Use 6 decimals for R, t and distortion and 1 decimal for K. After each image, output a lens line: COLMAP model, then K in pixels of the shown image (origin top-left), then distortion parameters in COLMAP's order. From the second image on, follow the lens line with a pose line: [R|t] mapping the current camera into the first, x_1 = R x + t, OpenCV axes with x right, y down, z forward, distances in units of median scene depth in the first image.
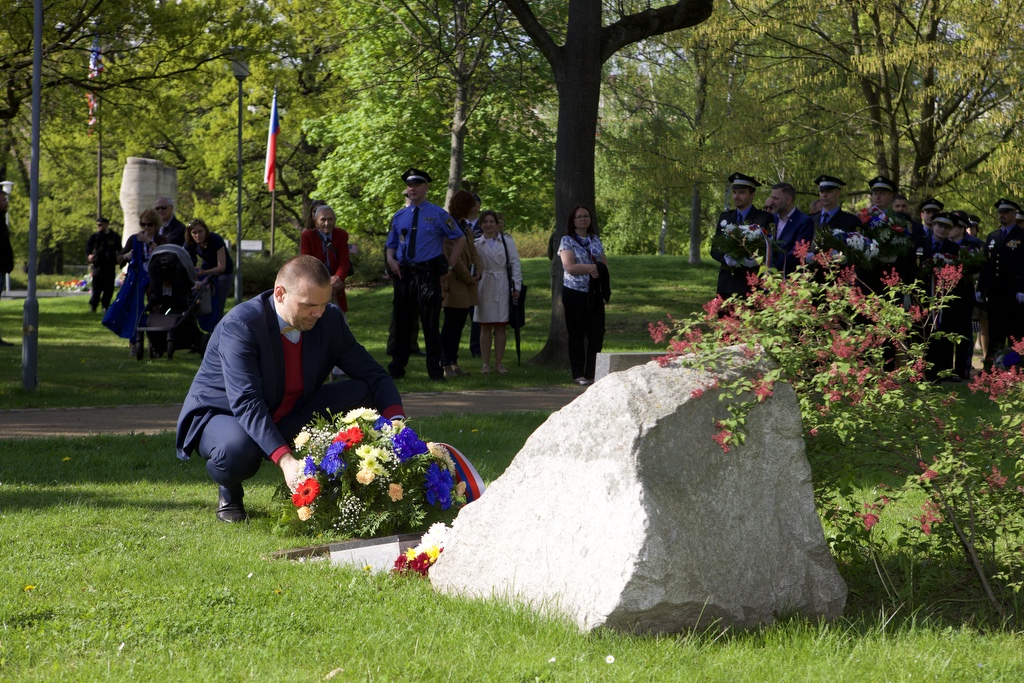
lens RADIAL K [[1455.7, 0, 508.1], [0, 1455.7, 336.5], [0, 0, 1]] dist [-0.024312, 0.145391]
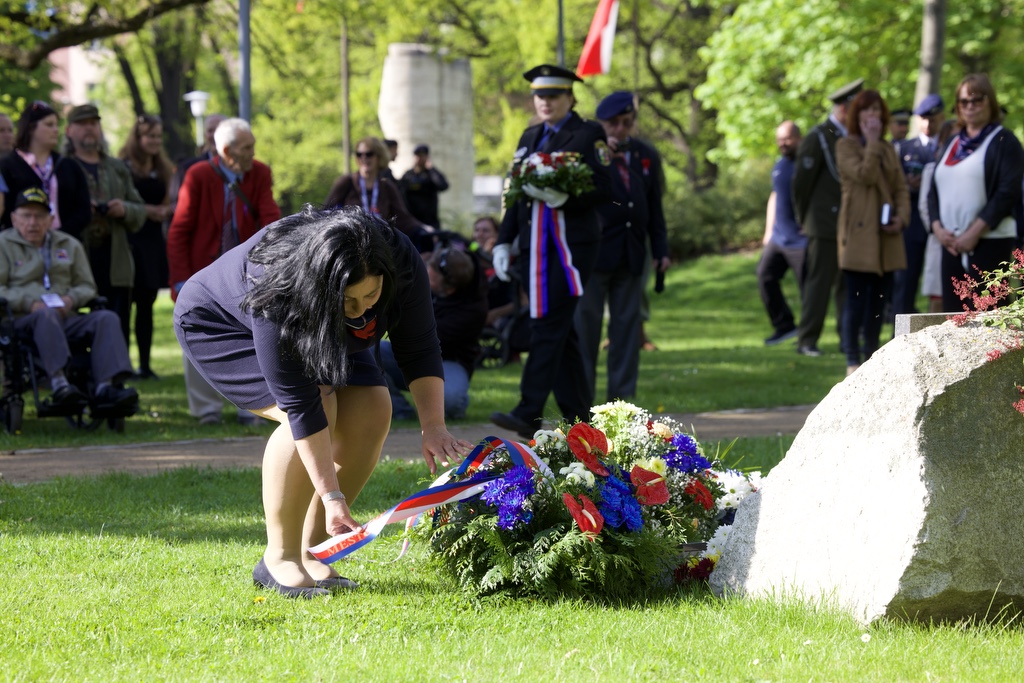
lens RADIAL K [[1455.7, 0, 508.1], [0, 1455.7, 336.5], [0, 0, 1]] dist [-0.024312, 0.145391]
pose [[0.989297, -0.033323, -0.142062, -0.130520], [0.037231, 0.998995, 0.024940, -0.016317], [0.141088, -0.029962, 0.989544, 0.404349]]
